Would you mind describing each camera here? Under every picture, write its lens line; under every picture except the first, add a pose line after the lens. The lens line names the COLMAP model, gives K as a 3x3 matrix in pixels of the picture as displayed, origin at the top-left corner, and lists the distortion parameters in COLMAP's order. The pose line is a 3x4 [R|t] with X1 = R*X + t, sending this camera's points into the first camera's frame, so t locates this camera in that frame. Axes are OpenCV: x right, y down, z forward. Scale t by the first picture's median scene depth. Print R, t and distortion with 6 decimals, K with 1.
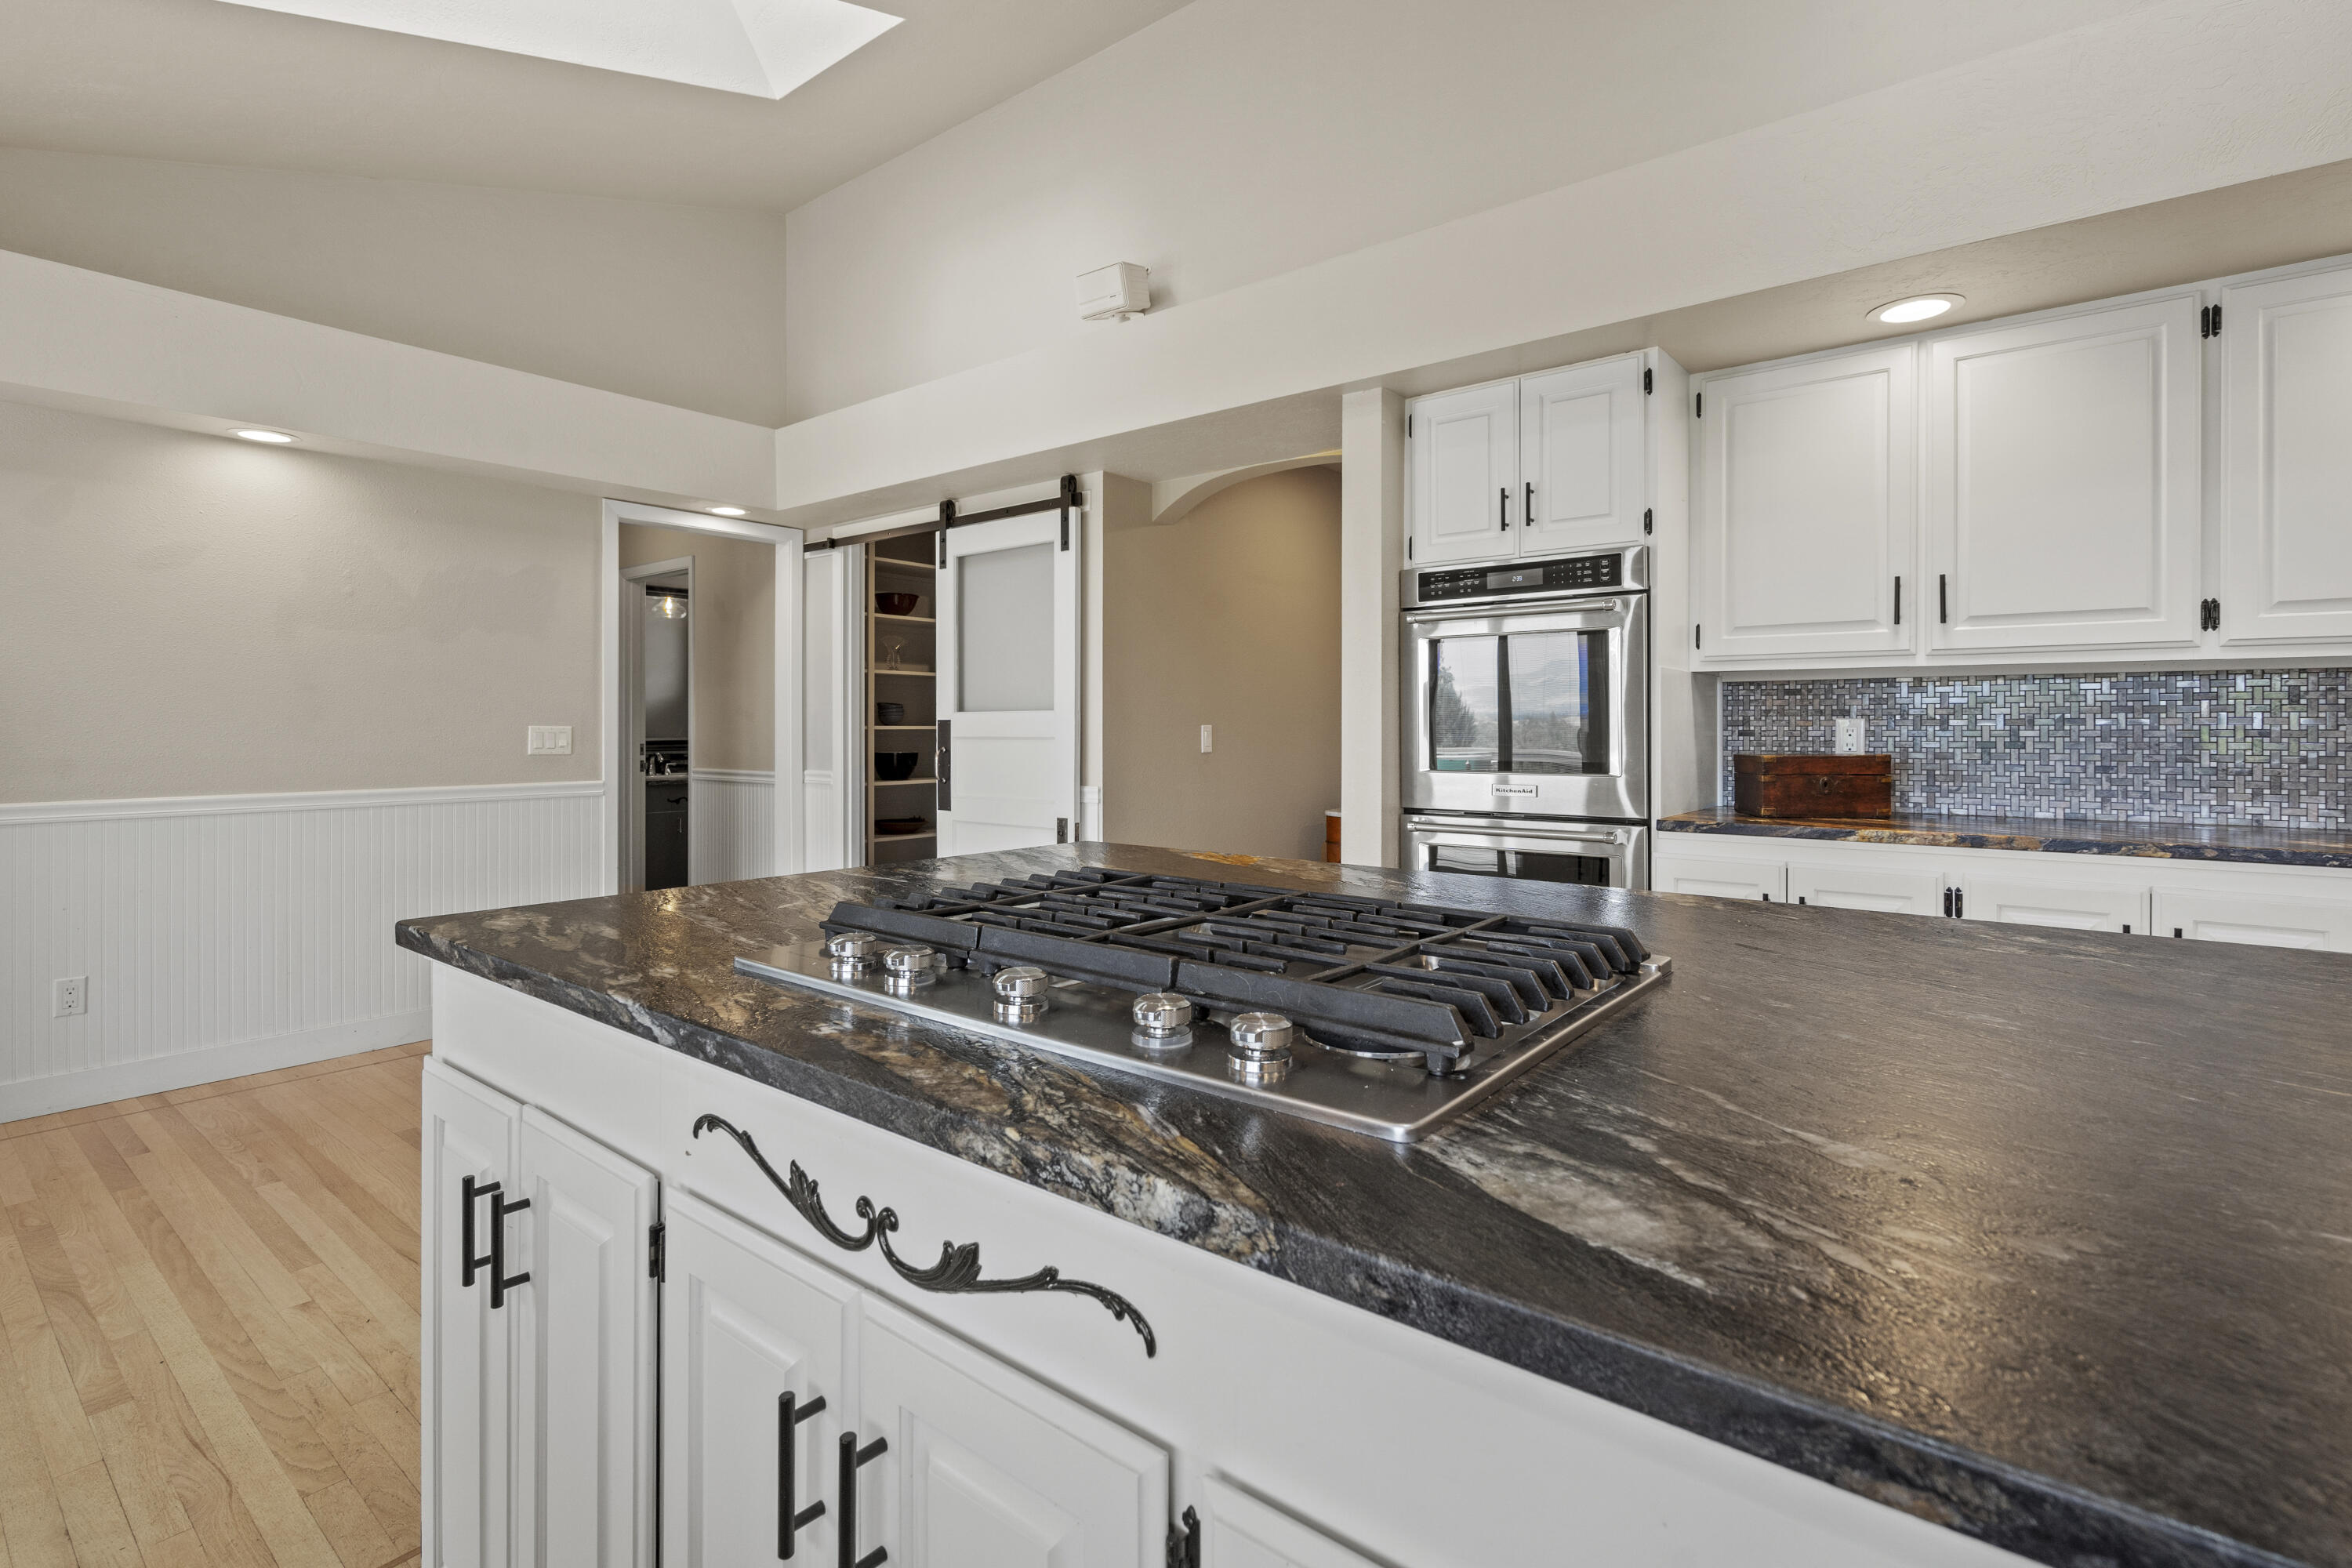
lens RADIAL K [[1103.5, 0, 1175.1], [0, 1103.5, 721.3], [0, 0, 1]] dist [-0.000340, 0.000008]
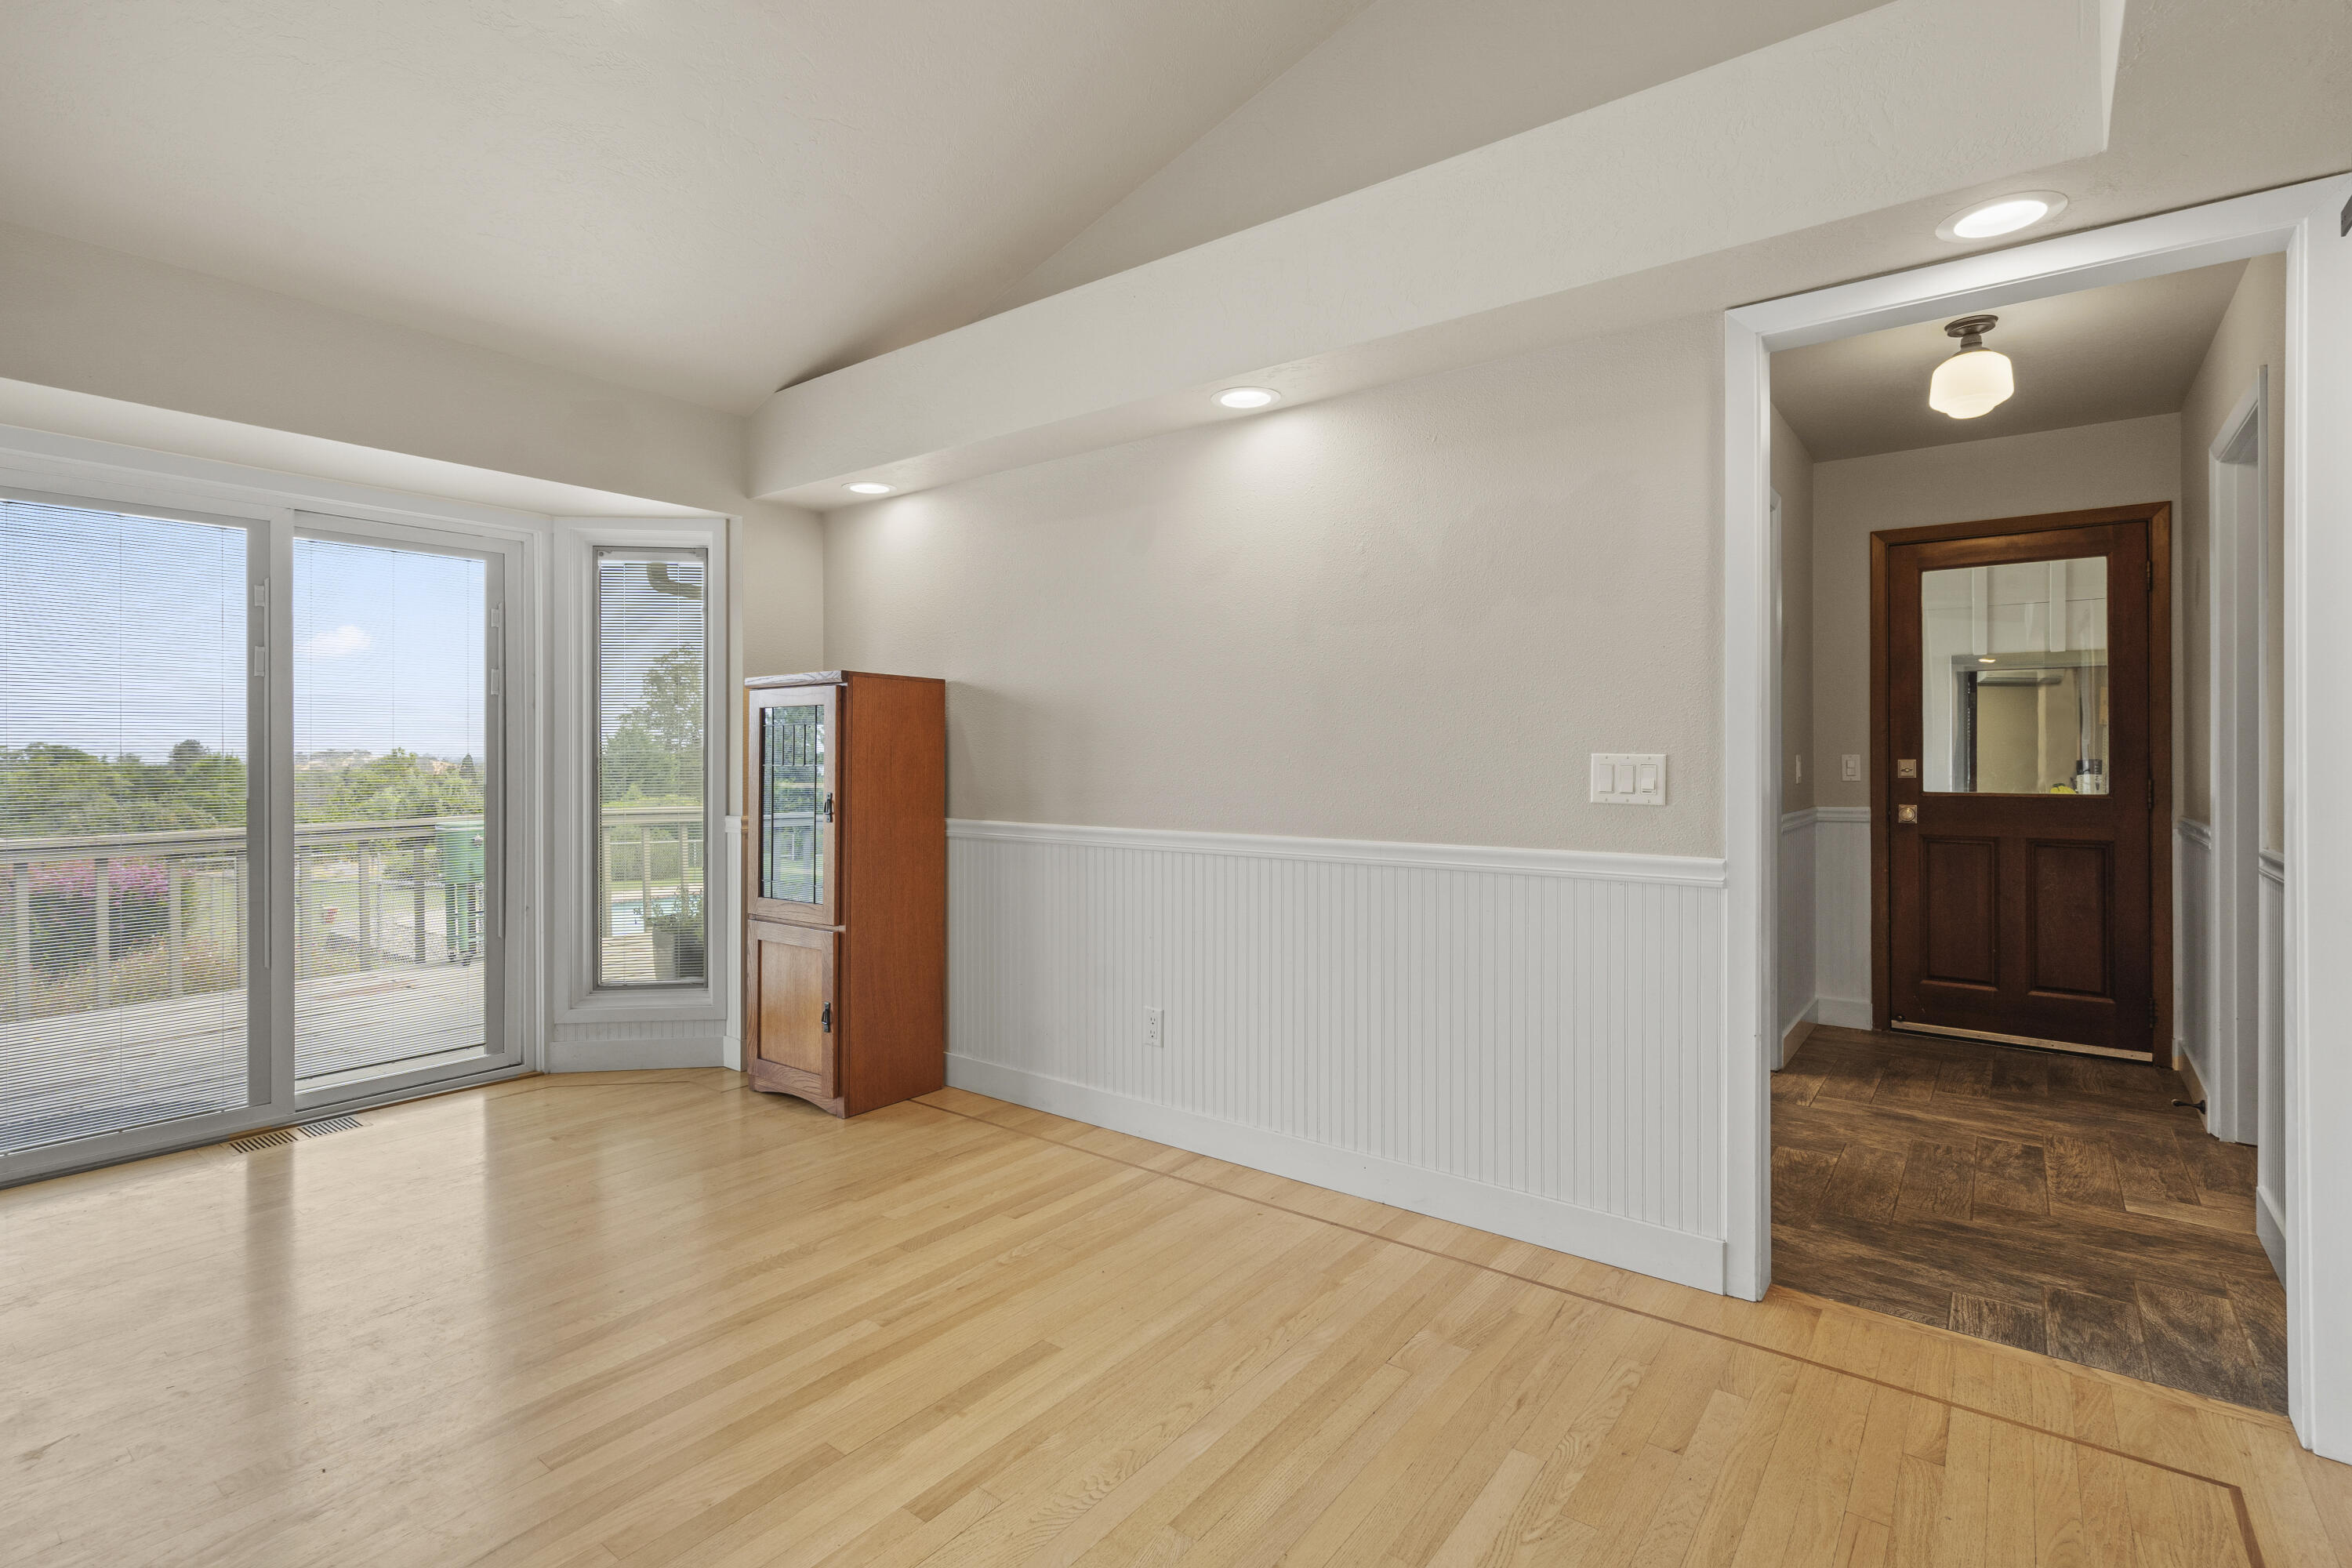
lens RADIAL K [[1073.7, 0, 1175.7], [0, 1073.7, 771.2], [0, 0, 1]] dist [-0.000762, 0.000115]
pose [[0.022565, 0.009593, -0.999699, -0.030869], [0.001579, 0.999952, 0.009632, 0.008457], [0.999744, -0.001796, 0.022549, 0.843085]]
